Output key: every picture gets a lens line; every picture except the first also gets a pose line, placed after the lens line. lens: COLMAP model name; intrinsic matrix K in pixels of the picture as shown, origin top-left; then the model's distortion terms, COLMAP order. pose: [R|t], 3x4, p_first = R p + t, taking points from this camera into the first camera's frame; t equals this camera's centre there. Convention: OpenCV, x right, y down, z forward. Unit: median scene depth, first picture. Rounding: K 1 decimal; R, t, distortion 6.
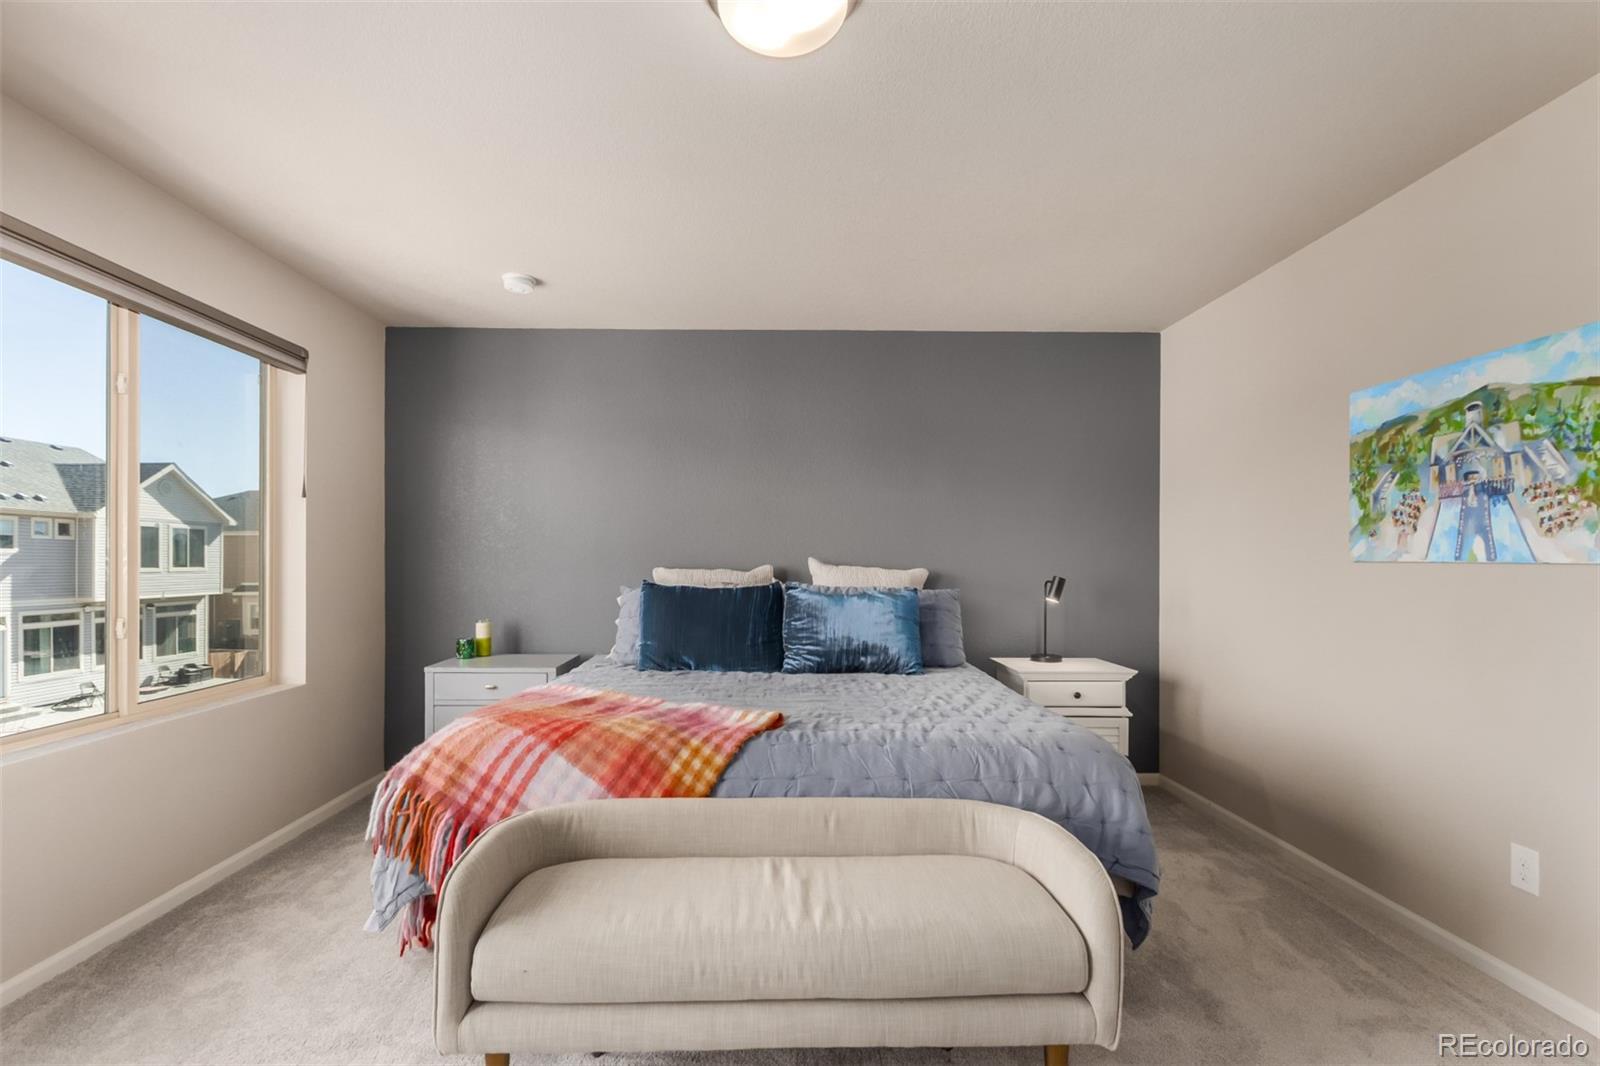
lens RADIAL K [[740.3, 0, 785.2], [0, 740.3, 548.4], [0, 0, 1]] dist [0.004739, -0.000270]
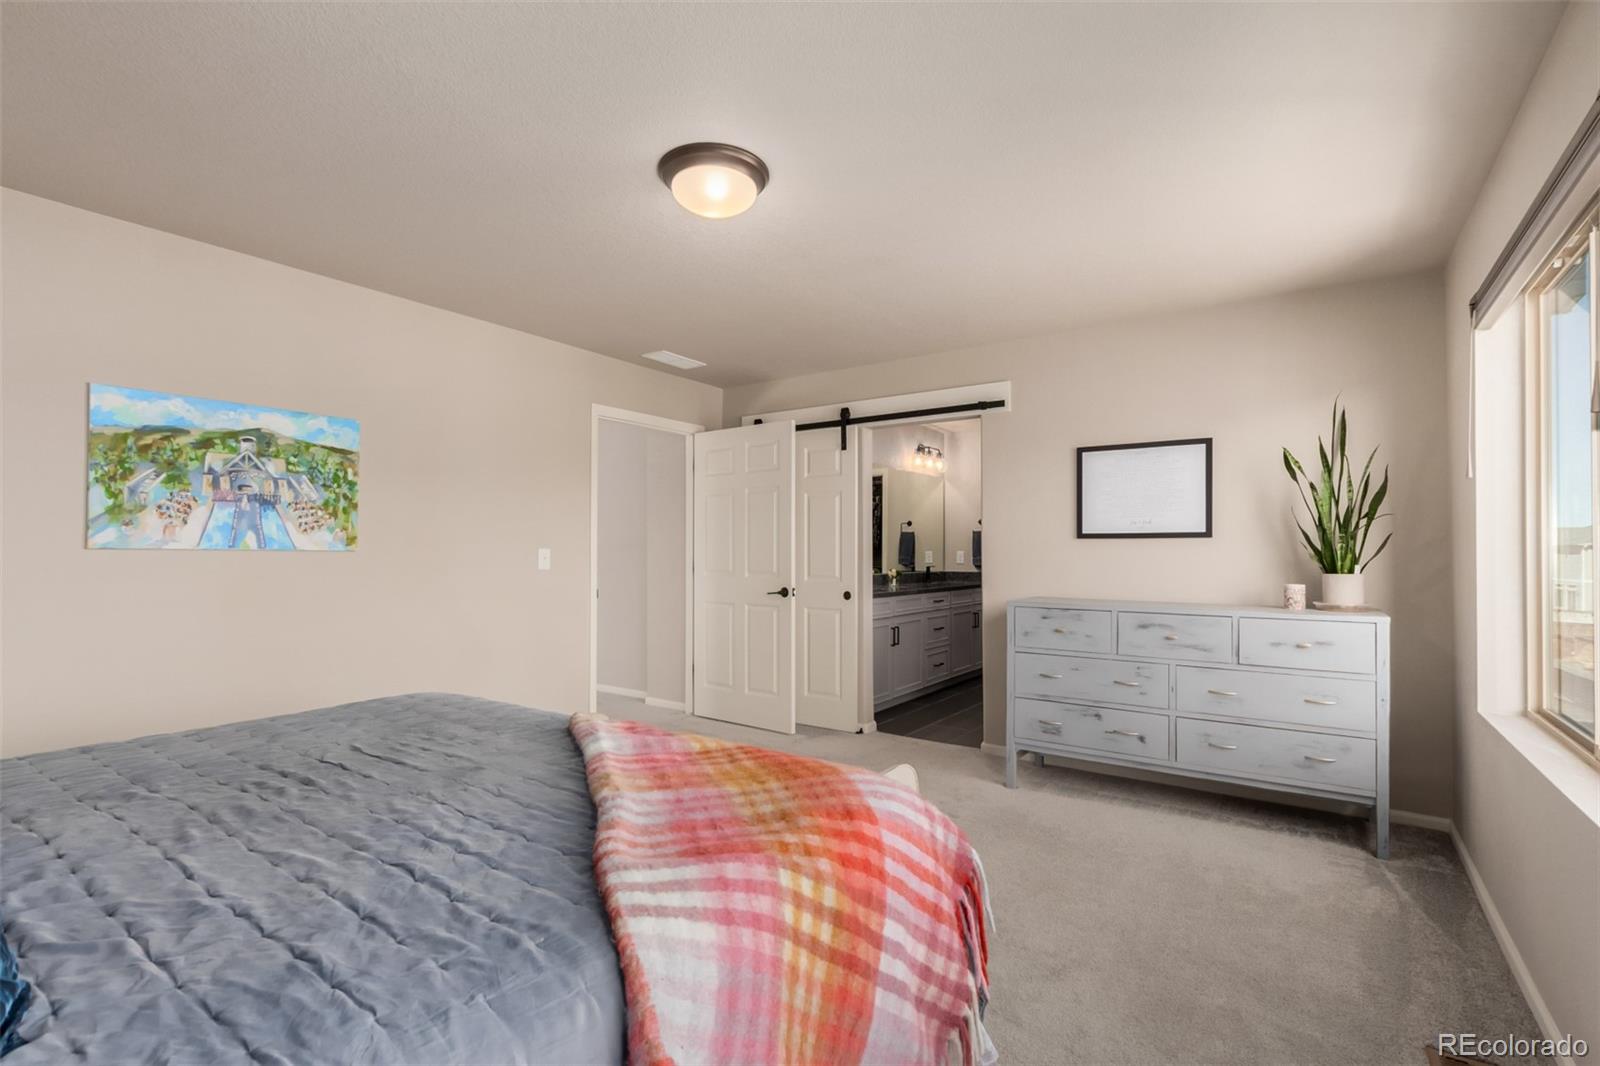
lens RADIAL K [[740.3, 0, 785.2], [0, 740.3, 548.4], [0, 0, 1]] dist [0.004739, -0.000270]
pose [[-0.806029, -0.004354, 0.591860, -0.706940], [-0.016297, 0.999757, -0.014840, 0.019892], [-0.591652, -0.021607, -0.805904, 1.466093]]
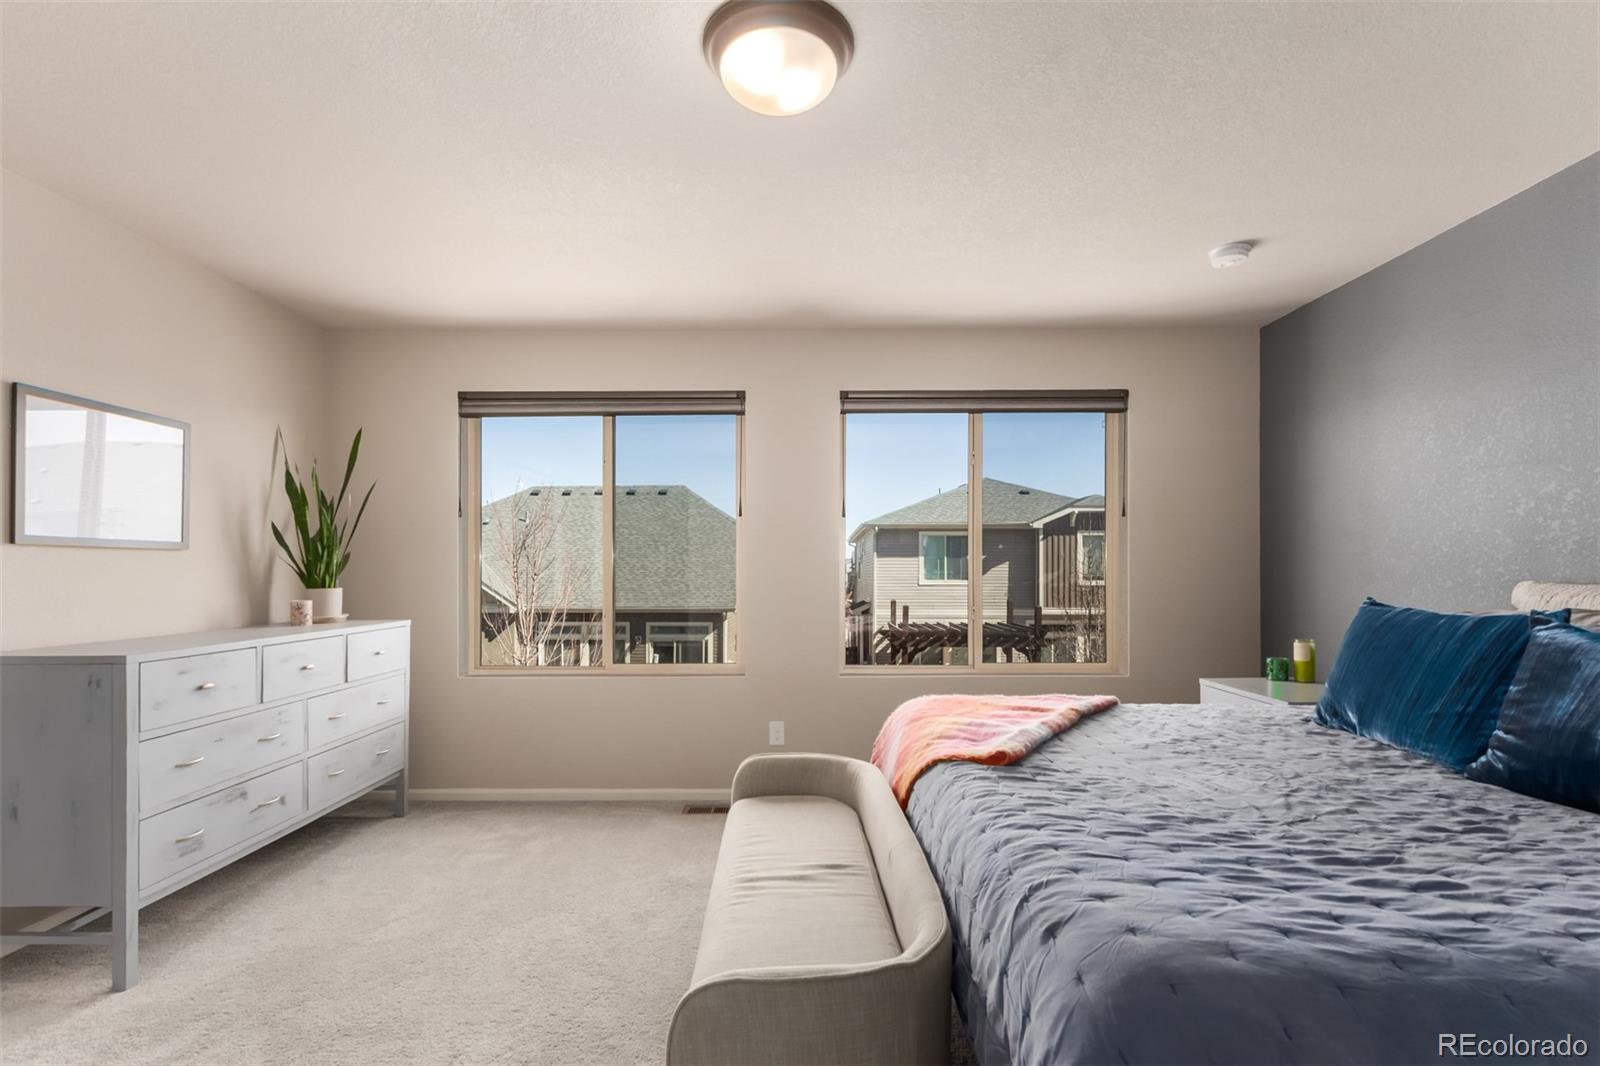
lens RADIAL K [[750.1, 0, 801.2], [0, 750.1, 561.4], [0, 0, 1]] dist [0.005626, 0.000160]
pose [[-0.009658, -0.015139, -0.999839, 0.765910], [0.016853, 0.999741, -0.015300, 0.015876], [0.999811, -0.016998, -0.009400, 0.709765]]
